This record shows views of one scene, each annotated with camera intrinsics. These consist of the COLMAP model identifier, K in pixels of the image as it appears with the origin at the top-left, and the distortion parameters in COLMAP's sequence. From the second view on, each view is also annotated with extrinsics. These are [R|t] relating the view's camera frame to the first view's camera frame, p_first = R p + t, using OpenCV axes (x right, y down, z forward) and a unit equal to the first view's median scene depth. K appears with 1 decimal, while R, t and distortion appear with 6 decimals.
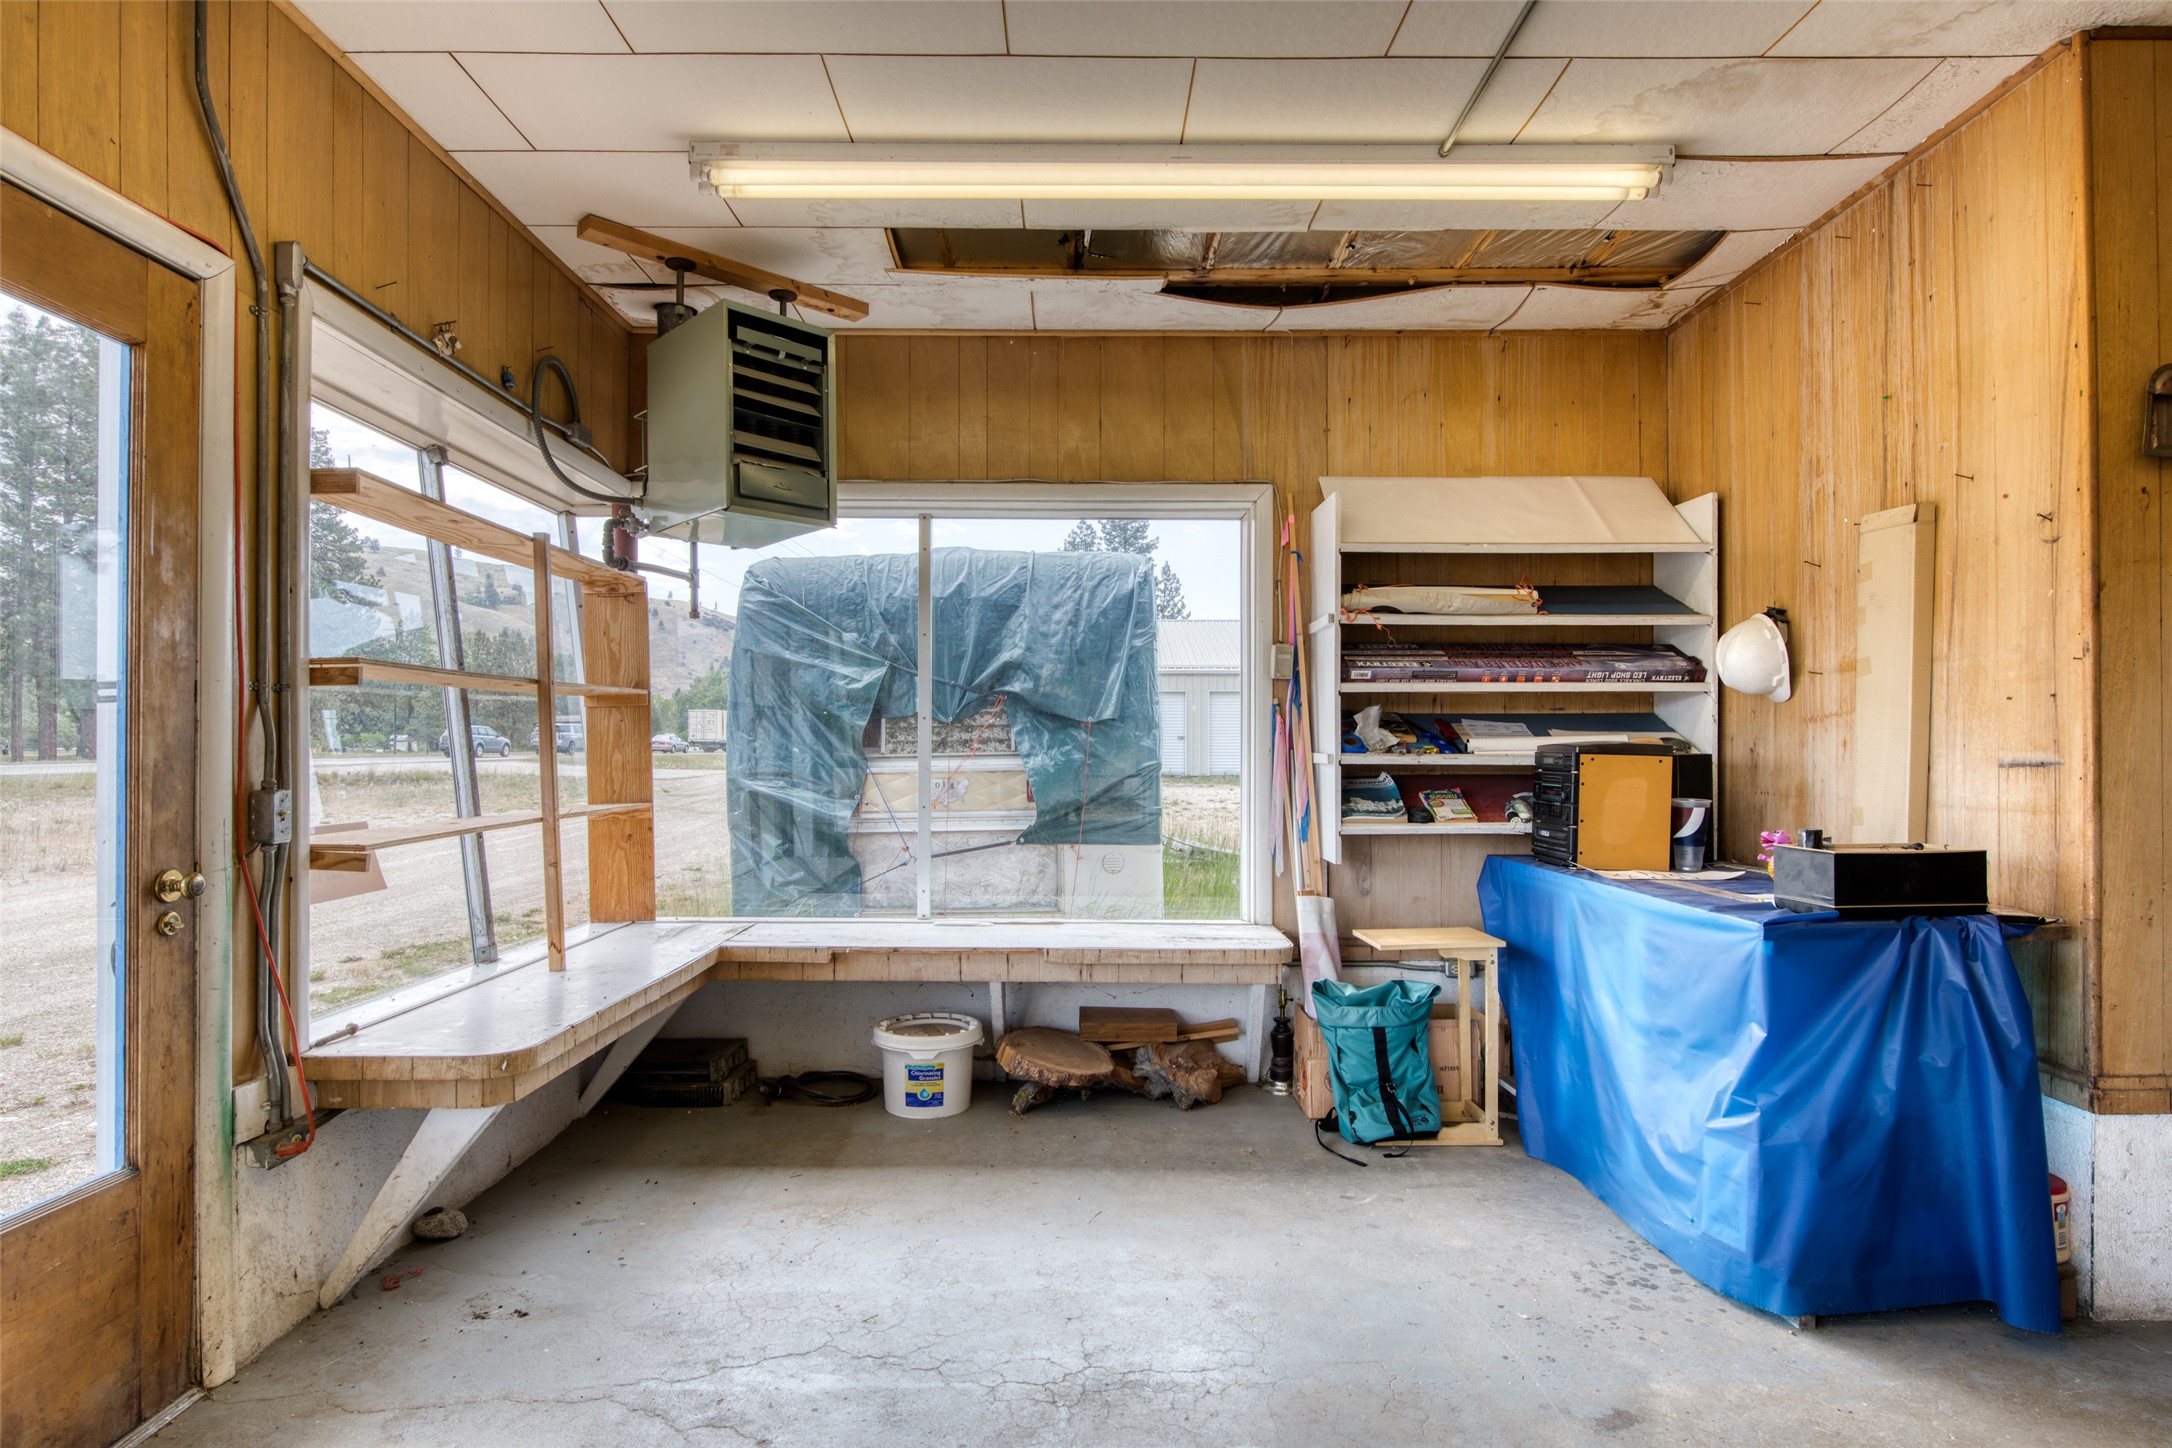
lens RADIAL K [[1141.4, 0, 1065.5], [0, 1141.4, 732.0], [0, 0, 1]] dist [0.000922, -0.004079]
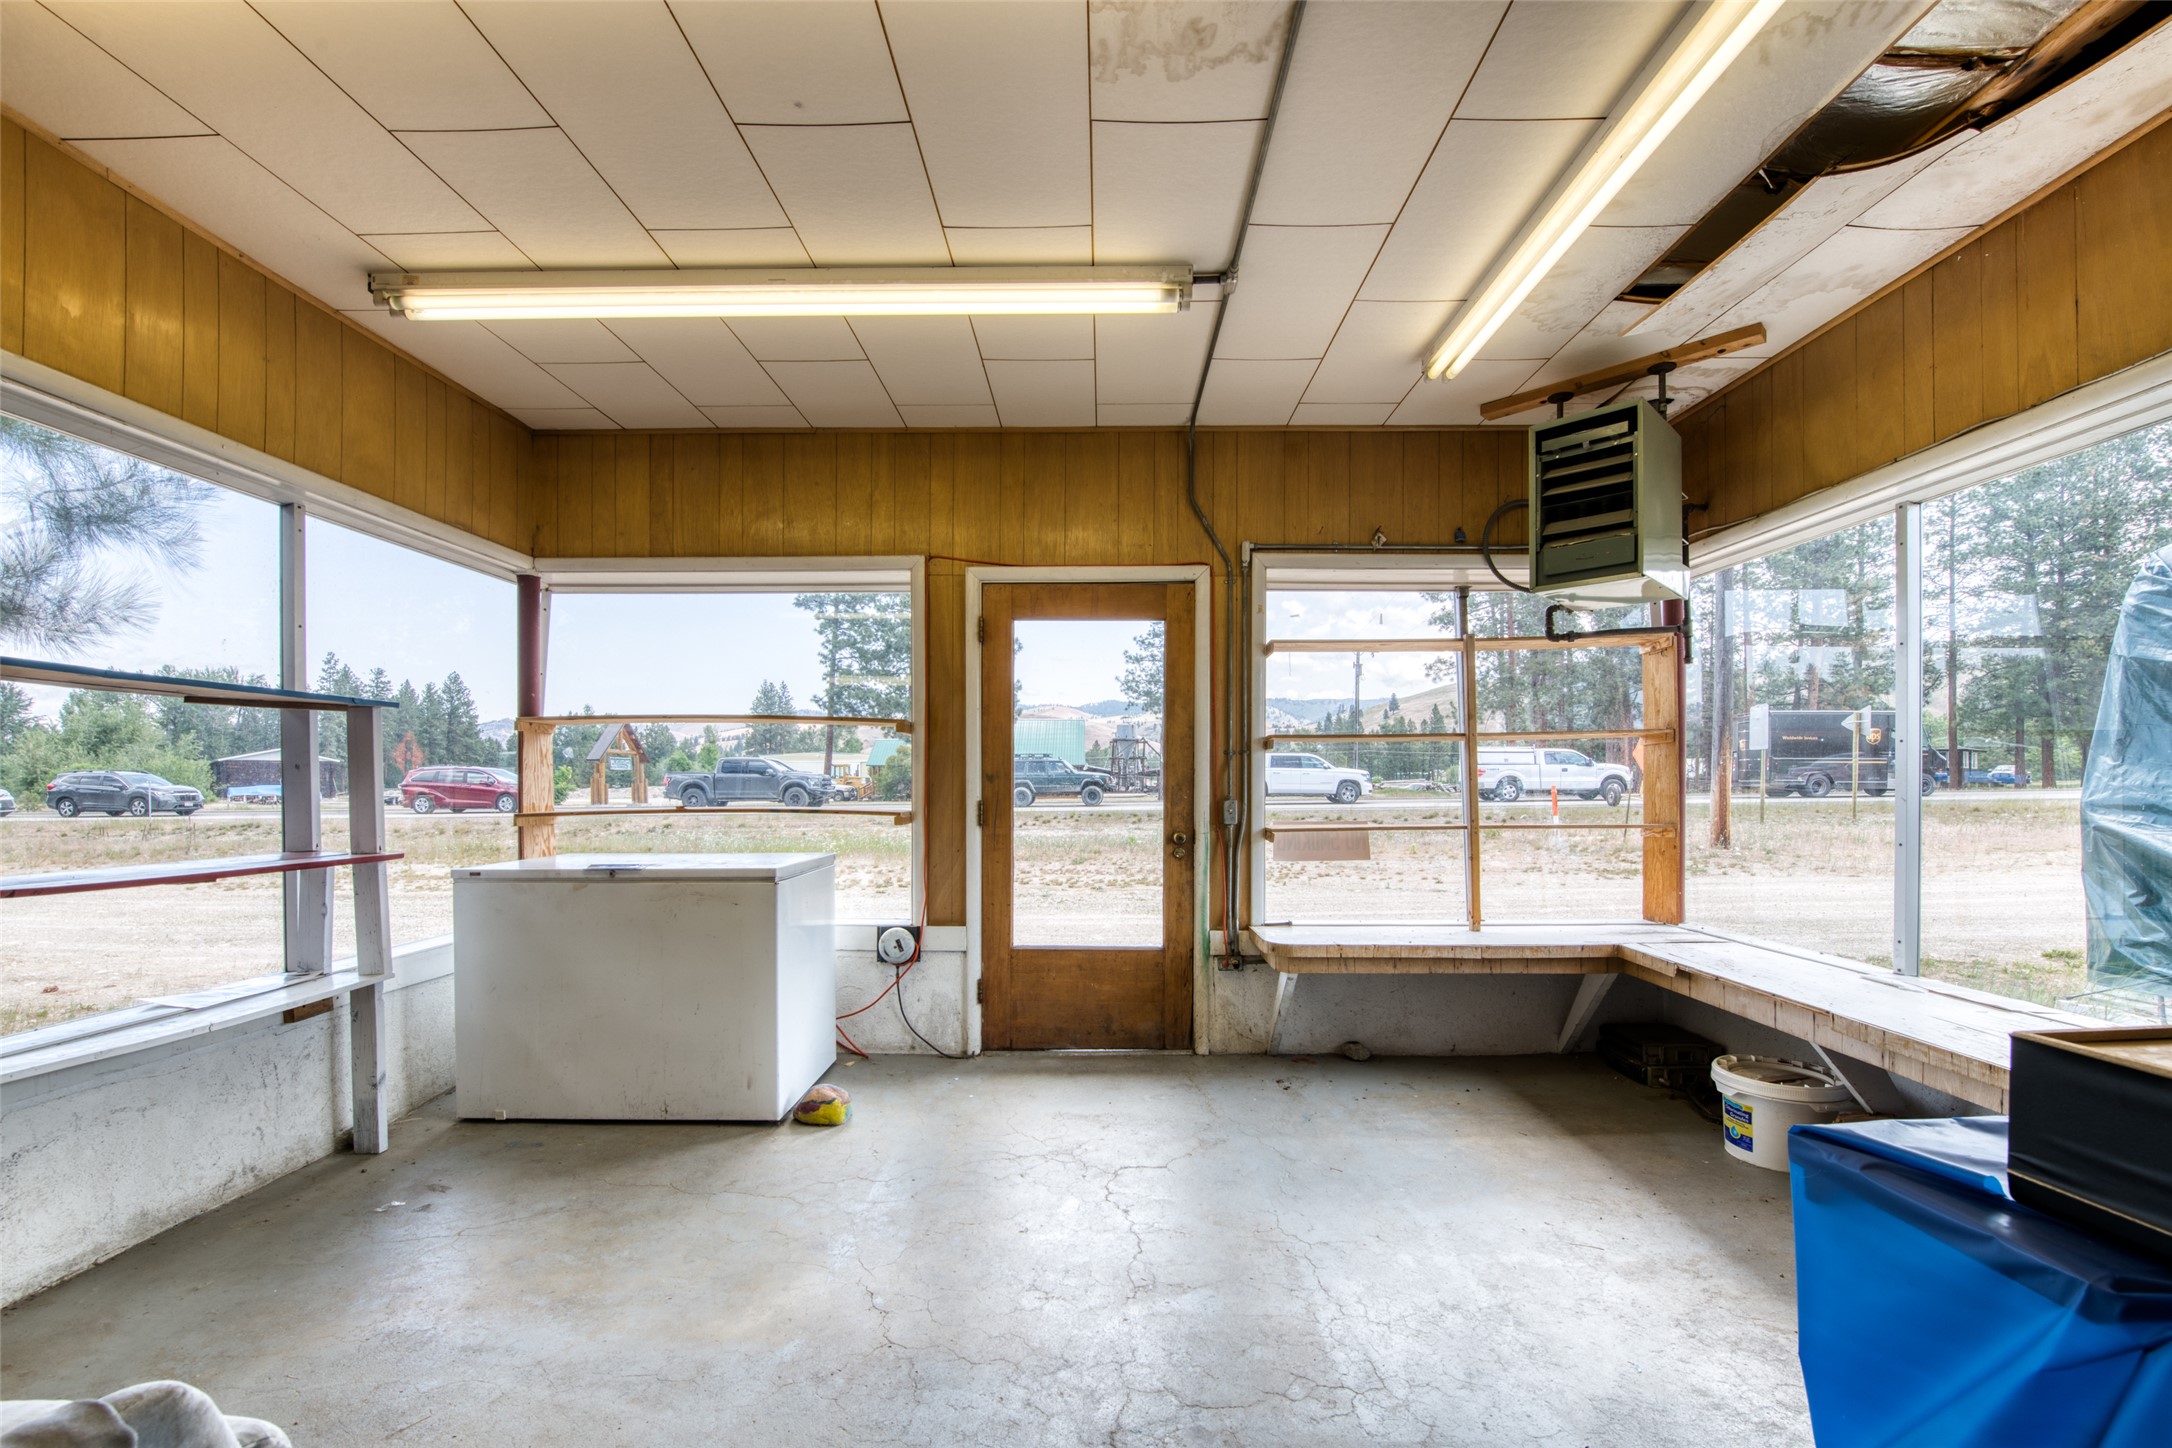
lens RADIAL K [[906.7, 0, 1081.9], [0, 906.7, 775.2], [0, 0, 1]] dist [-0.011963, -0.000851]
pose [[-0.002924, -0.009407, -0.999951, 0.670620], [0.019682, 0.999762, -0.009462, 0.009534], [0.999802, -0.019709, -0.002738, 0.467114]]
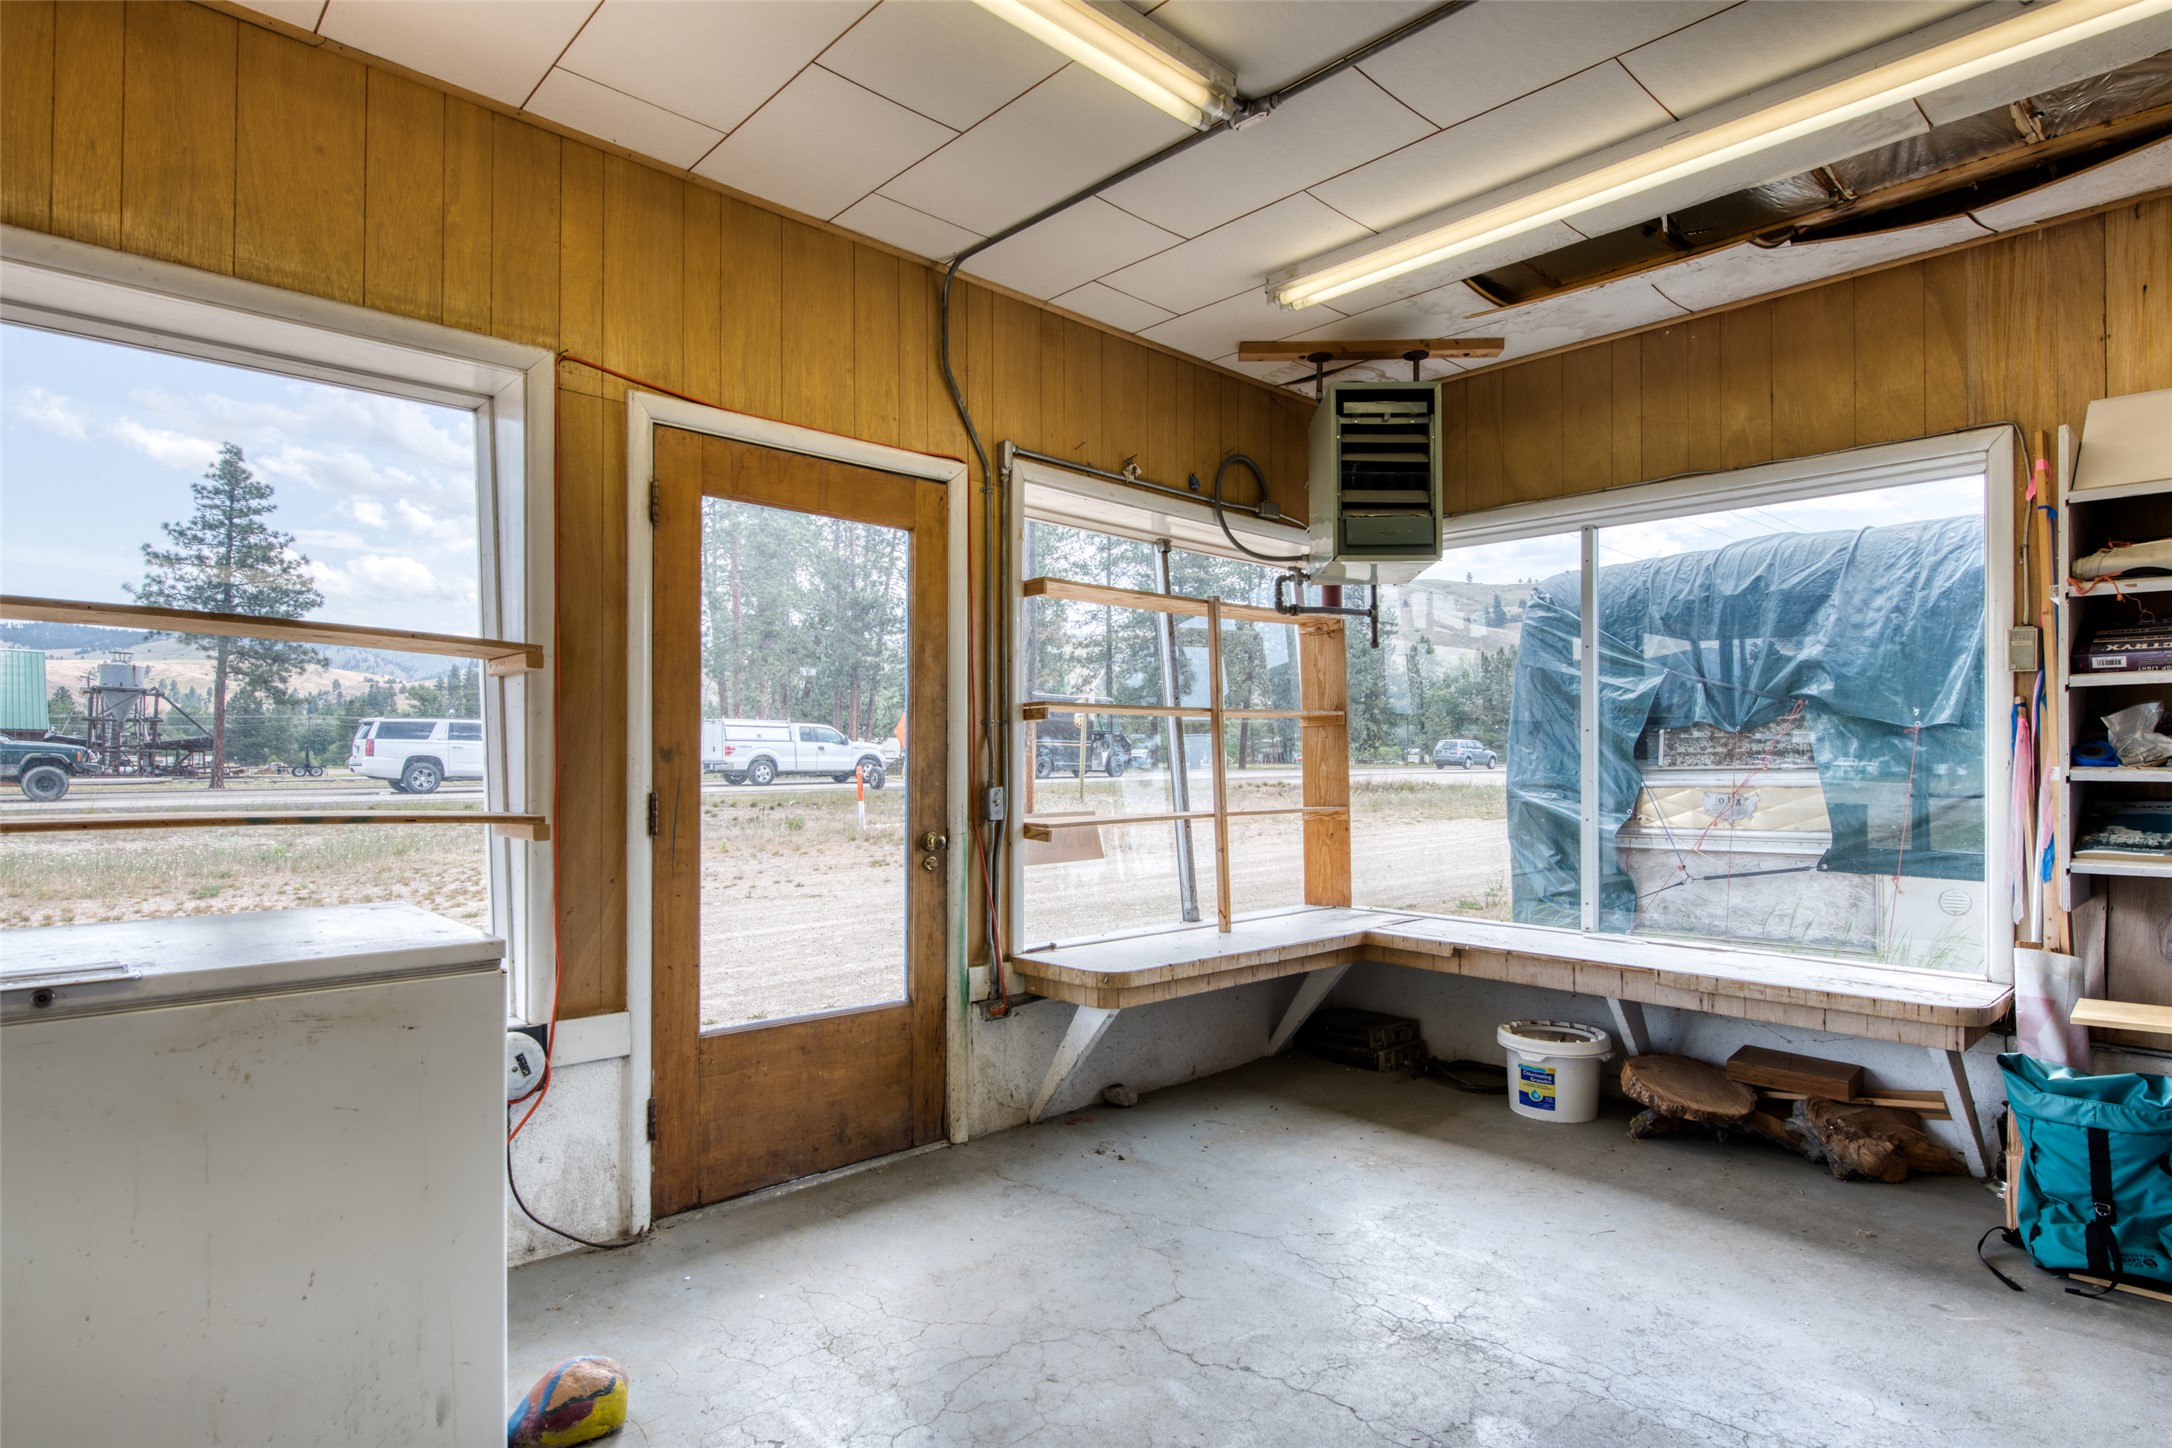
lens RADIAL K [[1141.4, 0, 1080.8], [0, 1141.4, 741.7], [0, 0, 1]] dist [0.000922, -0.004079]
pose [[0.686120, -0.012629, -0.727379, 0.361642], [0.010920, 0.999915, -0.007061, 0.000182], [0.727406, -0.003099, 0.686200, -0.007467]]
